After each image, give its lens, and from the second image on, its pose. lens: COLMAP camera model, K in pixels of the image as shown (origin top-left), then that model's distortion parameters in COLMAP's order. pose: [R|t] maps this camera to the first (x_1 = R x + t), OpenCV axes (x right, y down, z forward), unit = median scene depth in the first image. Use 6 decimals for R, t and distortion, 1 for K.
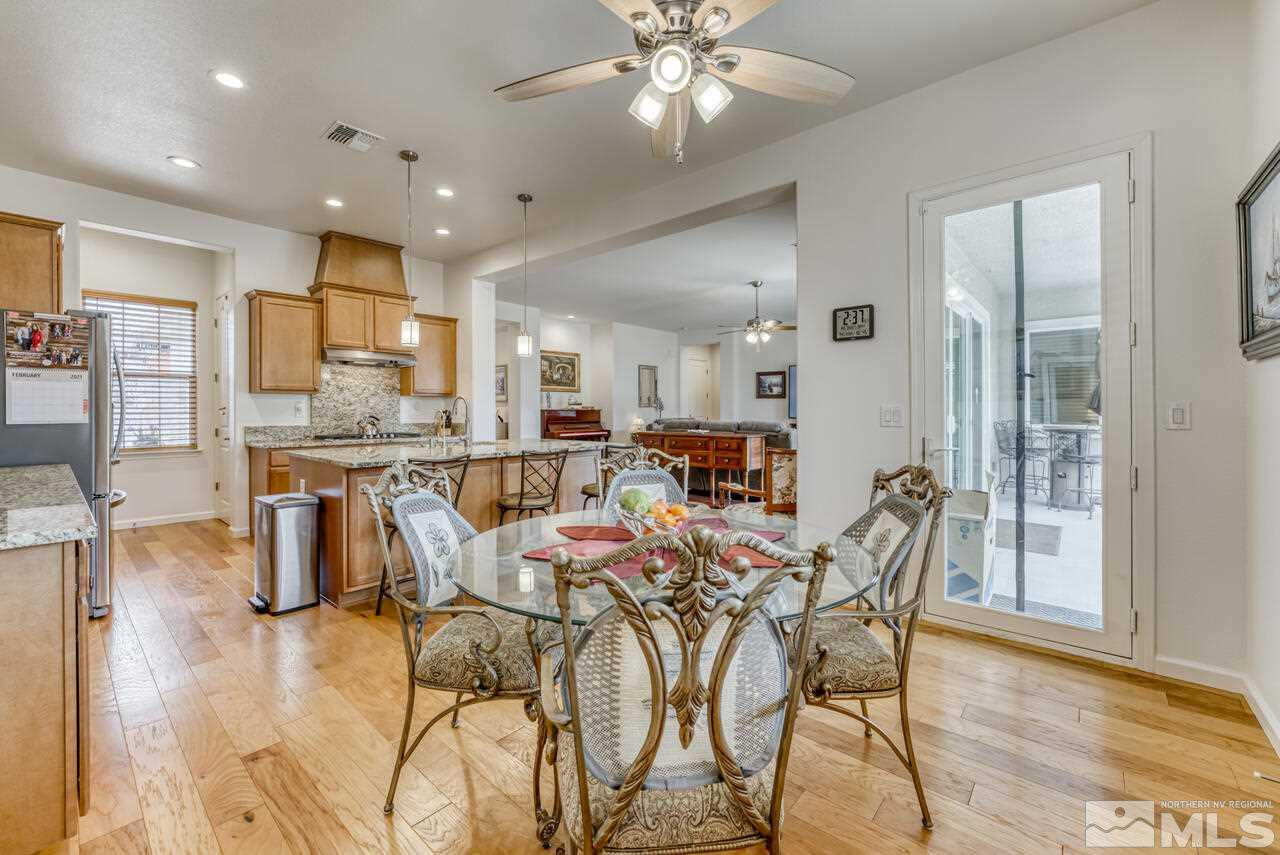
lens RADIAL K [[526.1, 0, 635.9], [0, 526.1, 411.2], [0, 0, 1]] dist [-0.002576, 0.004973]
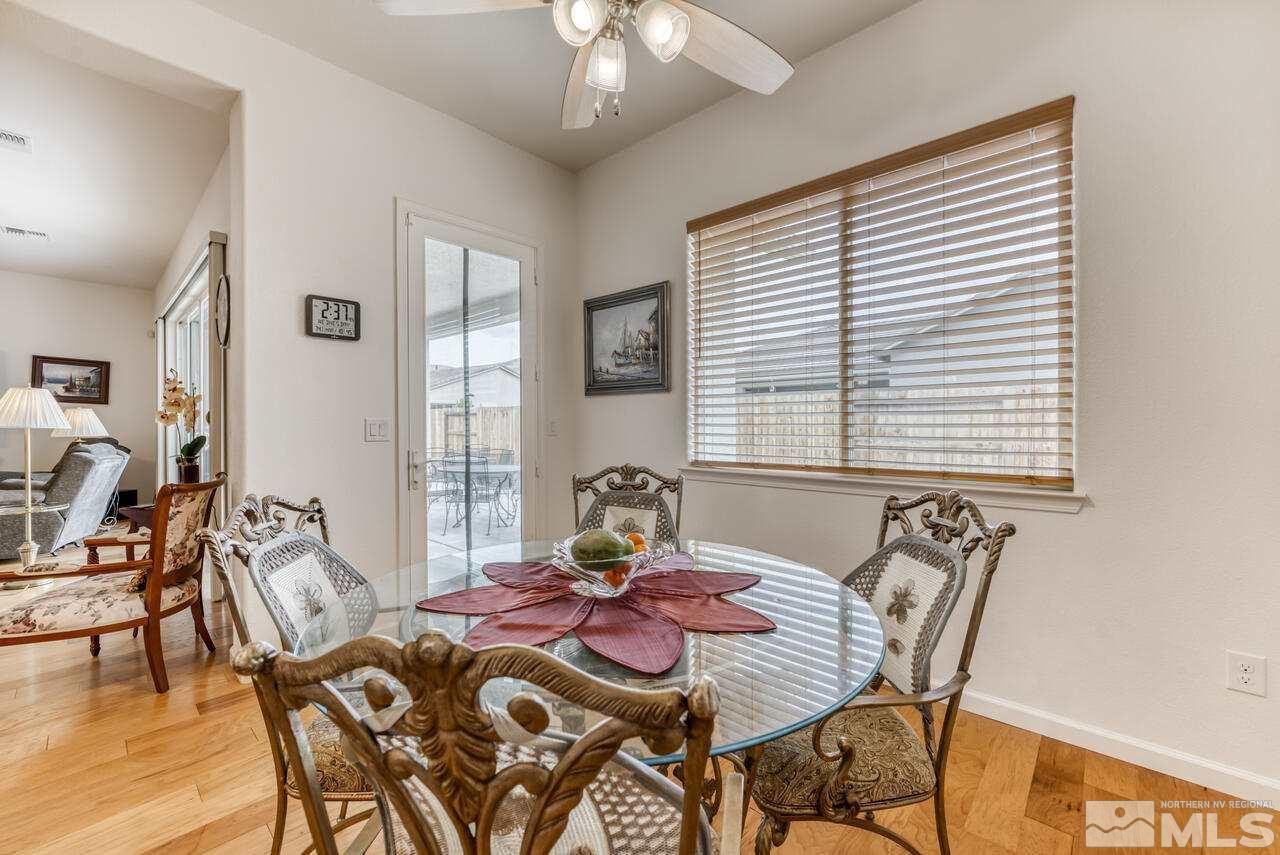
lens RADIAL K [[518.9, 0, 636.9], [0, 518.9, 420.3], [0, 0, 1]] dist [-0.002017, 0.004971]
pose [[0.038346, 0.001933, 0.999263, -0.234493], [0.007063, 0.999973, -0.002206, -0.000792], [-0.999240, 0.007143, 0.038331, 0.298736]]
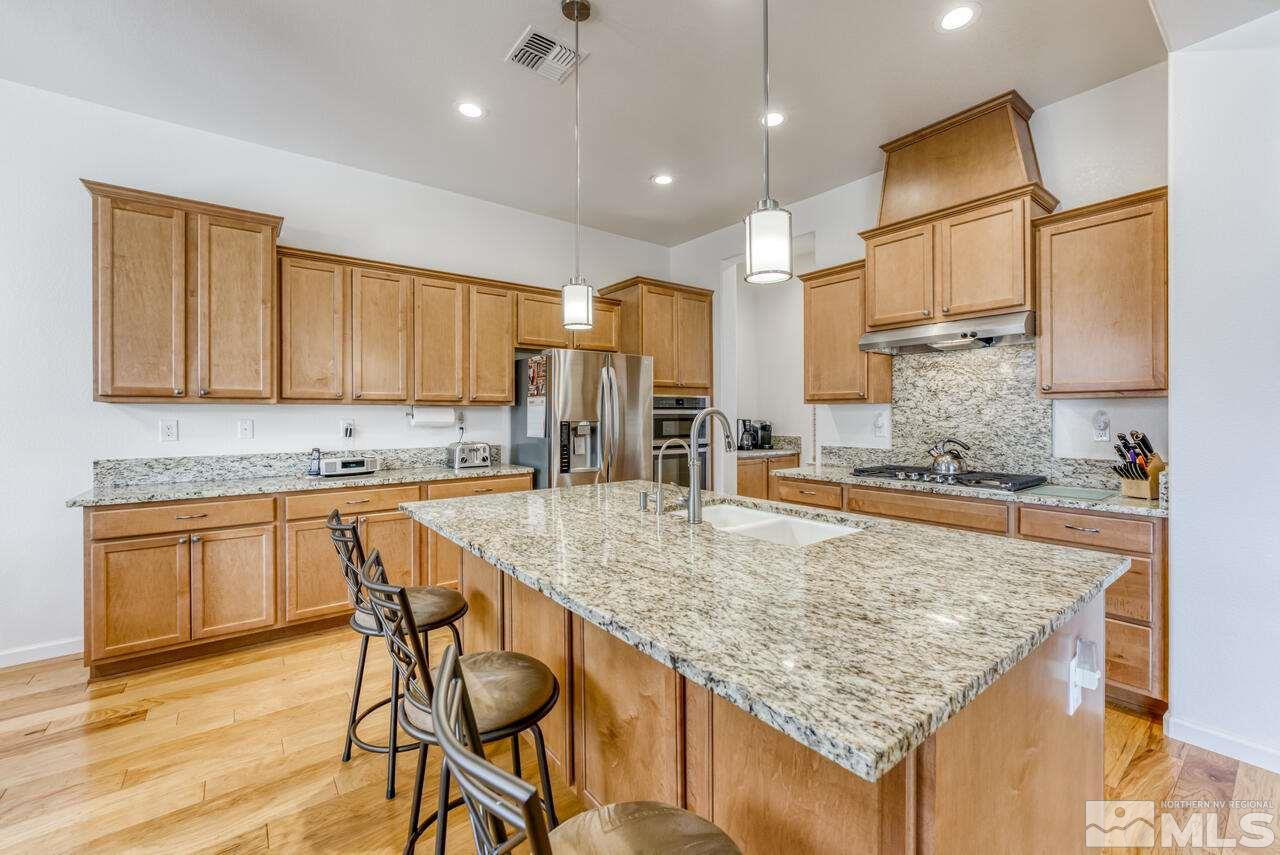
lens RADIAL K [[518.9, 0, 636.9], [0, 518.9, 420.3], [0, 0, 1]] dist [-0.002017, 0.004971]
pose [[-0.182528, 0.008854, -0.983161, 0.091090], [0.000983, 0.999961, 0.008823, -0.016806], [0.983200, 0.000644, -0.182529, 0.811281]]
